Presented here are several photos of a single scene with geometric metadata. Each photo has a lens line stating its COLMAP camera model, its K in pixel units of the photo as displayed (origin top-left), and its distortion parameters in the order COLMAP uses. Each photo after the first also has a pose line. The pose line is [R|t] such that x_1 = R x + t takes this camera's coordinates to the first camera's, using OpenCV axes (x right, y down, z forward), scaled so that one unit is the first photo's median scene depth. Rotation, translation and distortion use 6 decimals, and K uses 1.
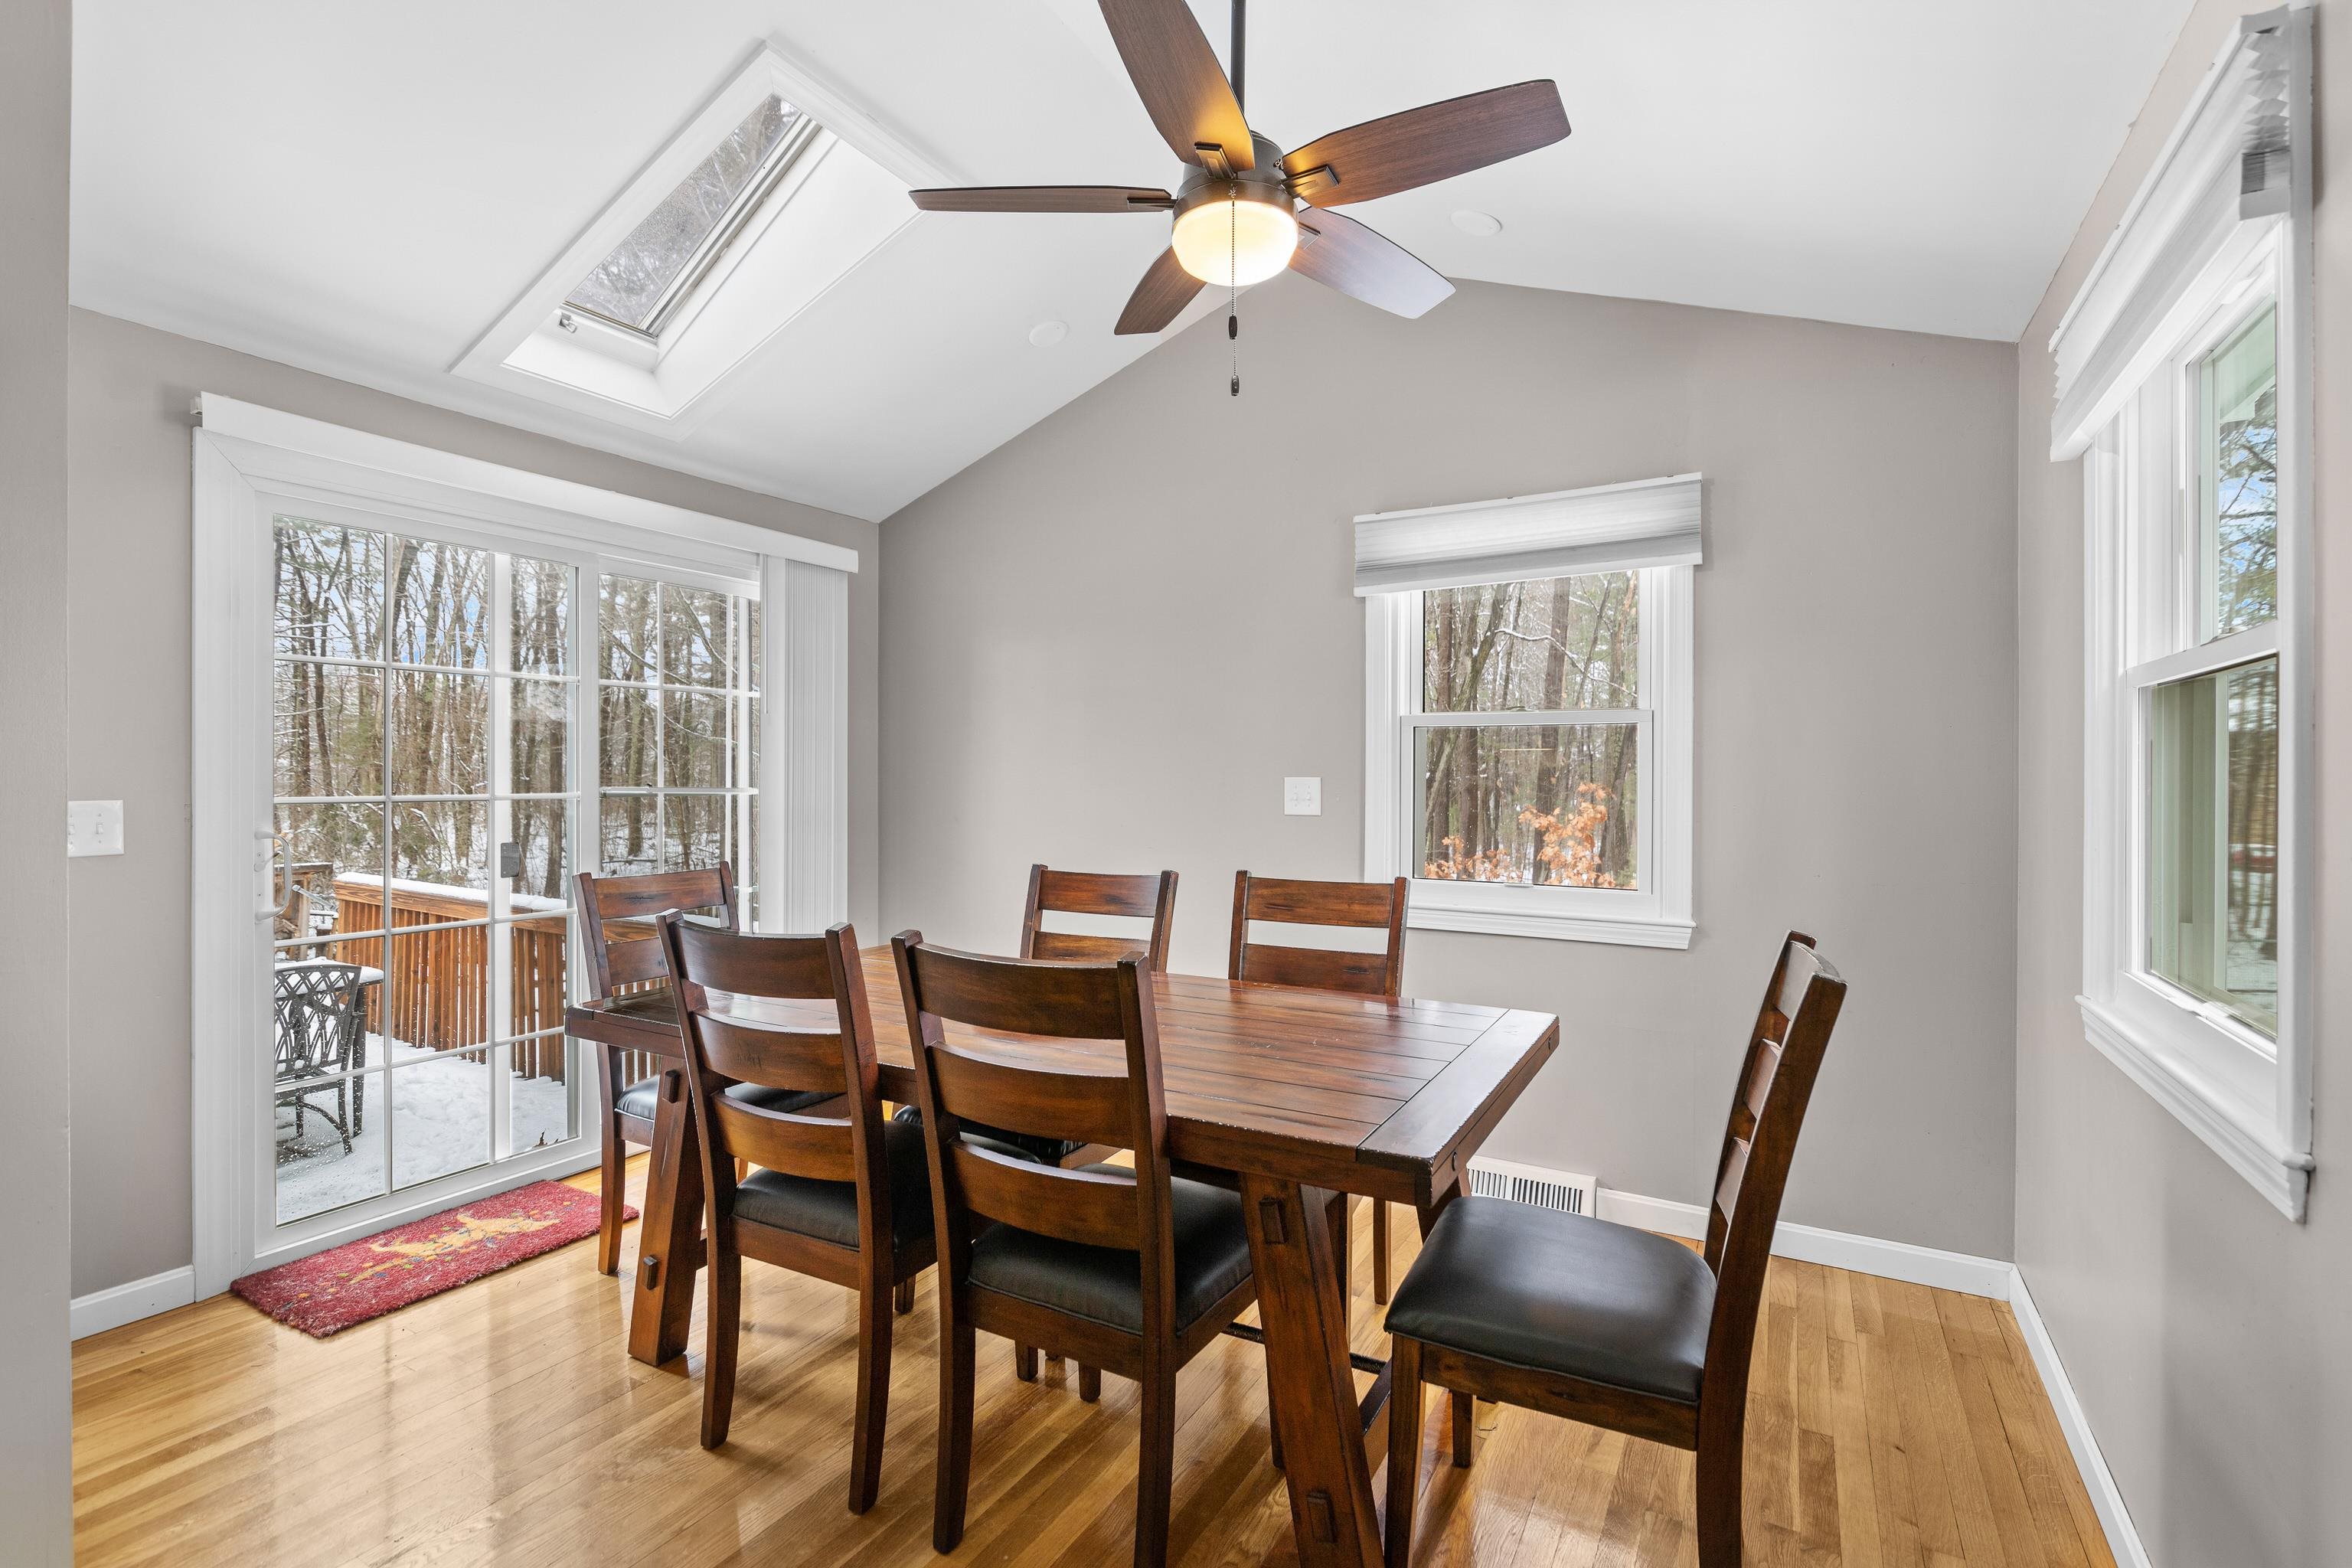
lens RADIAL K [[1071.4, 0, 1179.9], [0, 1071.4, 768.6], [0, 0, 1]] dist [0.000692, 0.000409]
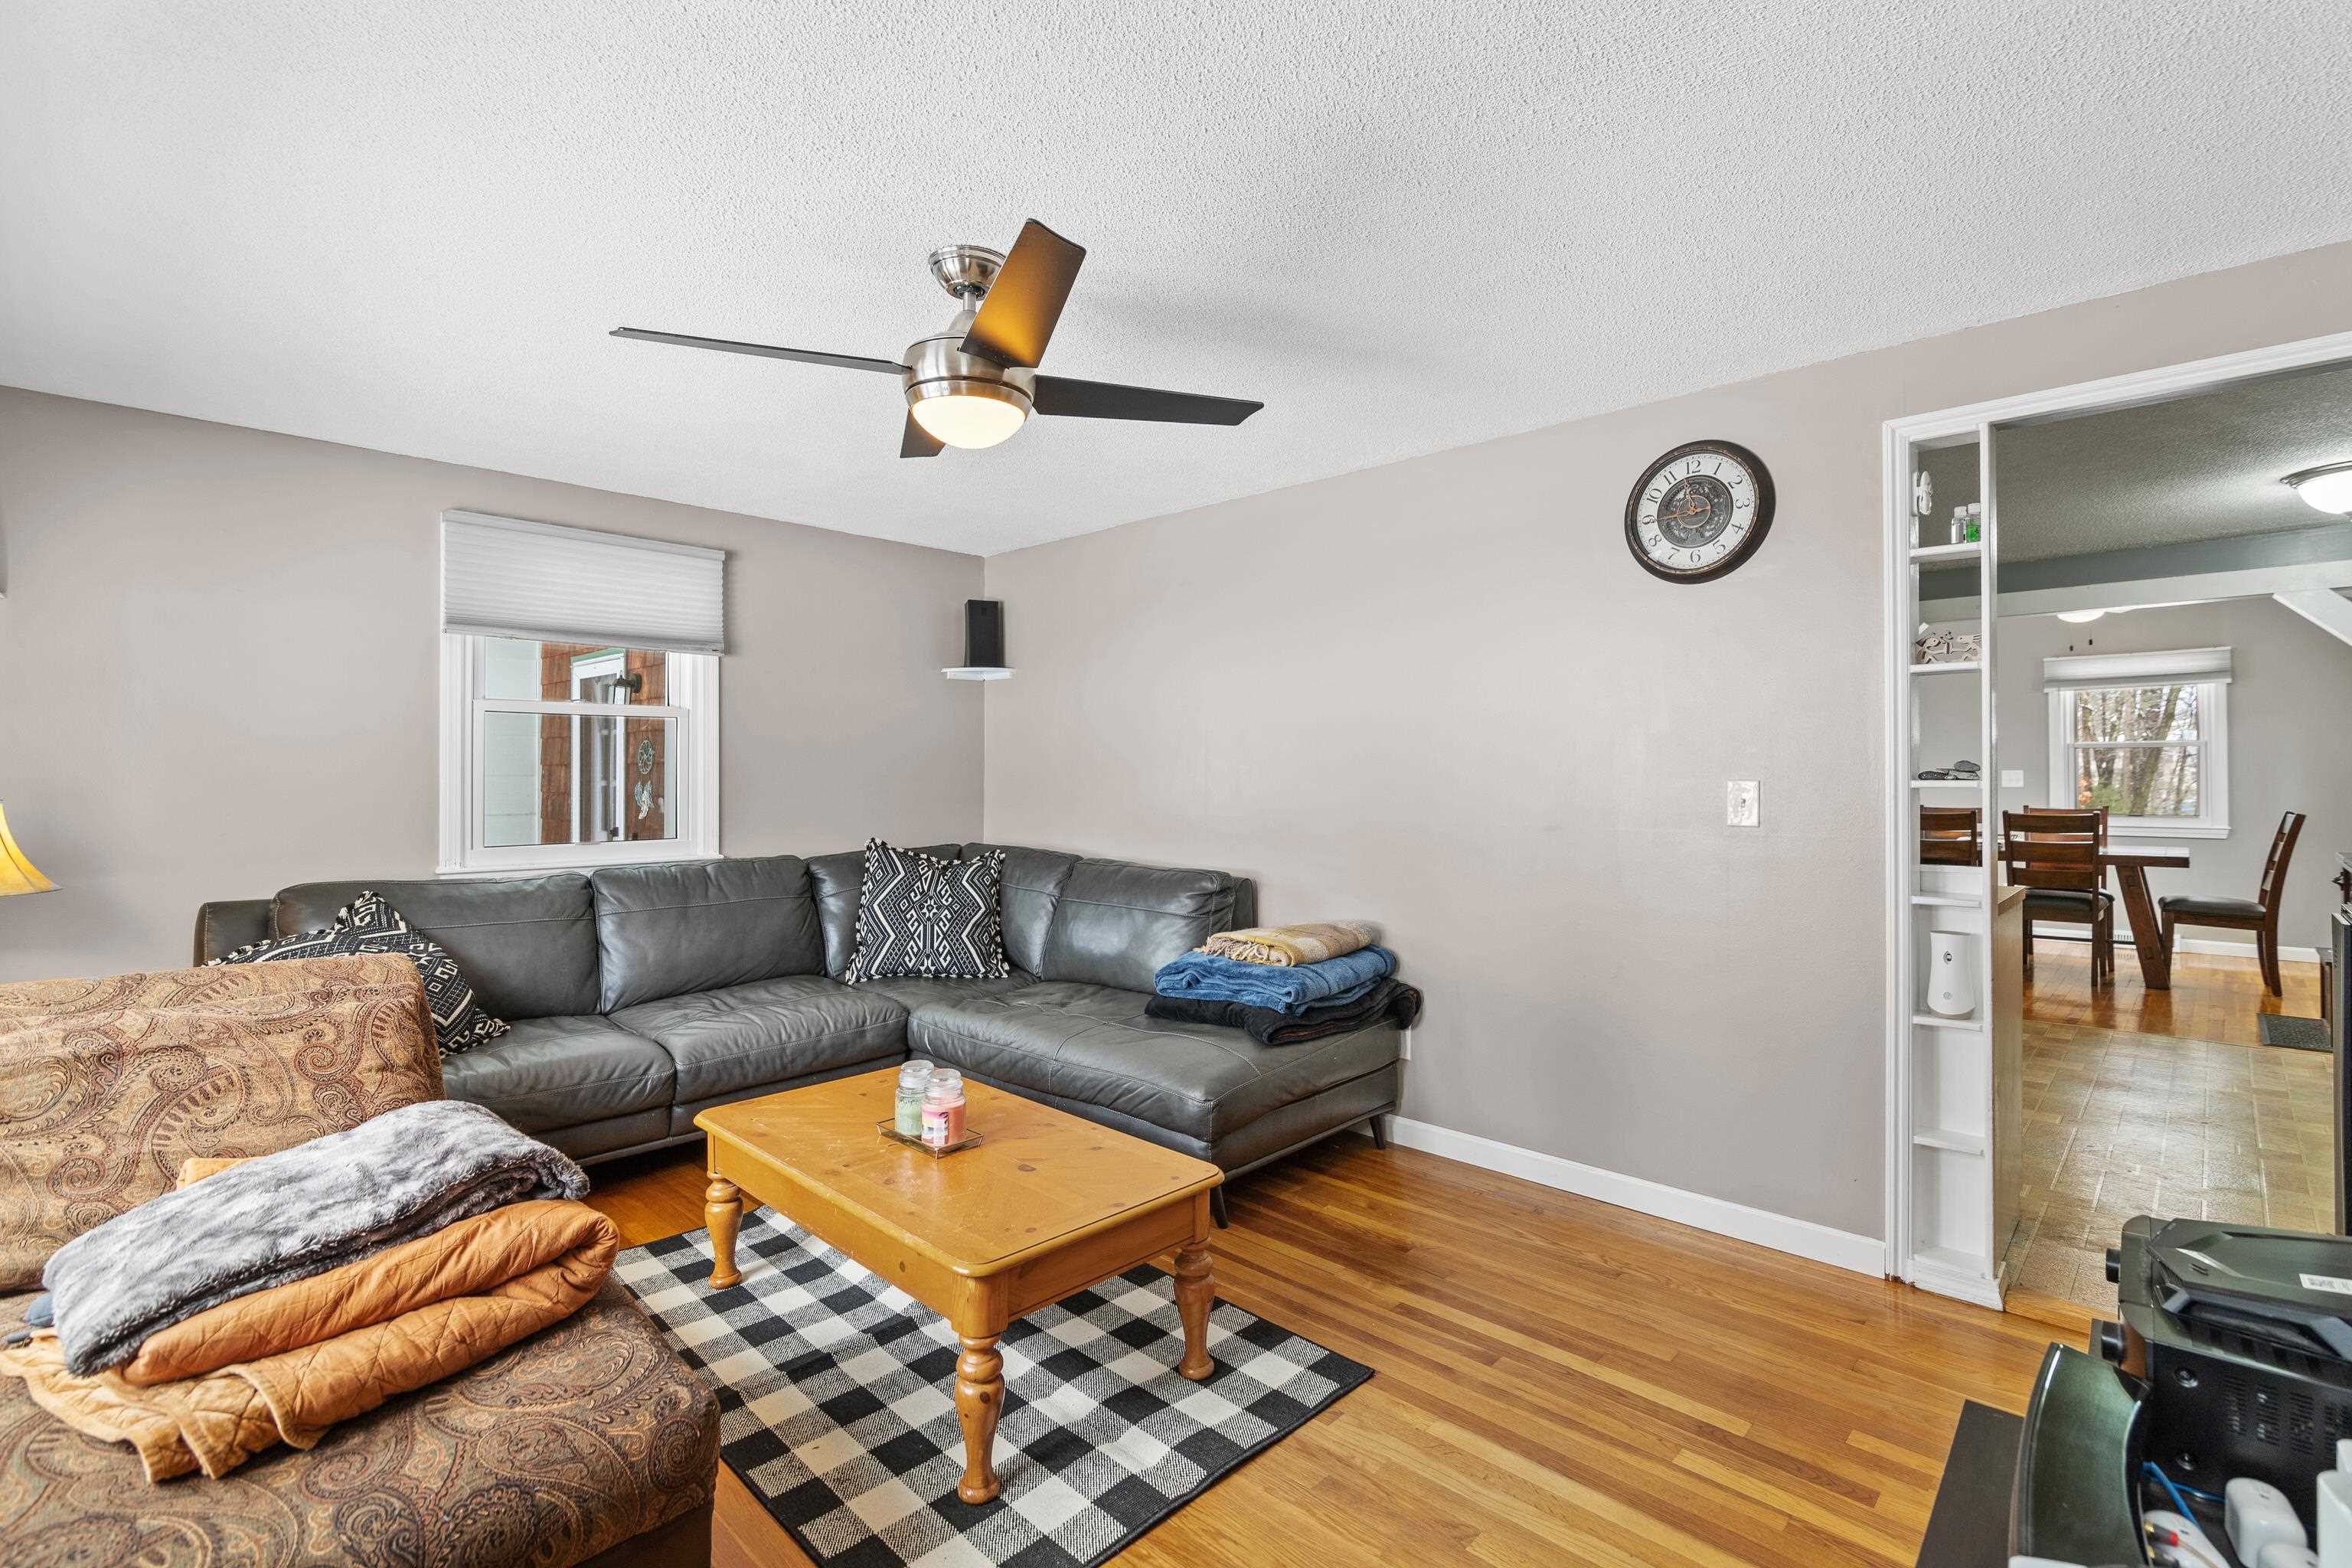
lens RADIAL K [[1071.4, 0, 1179.9], [0, 1071.4, 768.6], [0, 0, 1]] dist [0.000692, 0.000409]
pose [[0.969616, 0.002372, -0.244622, -1.252788], [-0.003311, 0.999989, -0.003426, 0.020965], [0.244611, 0.004132, 0.969612, -1.981163]]
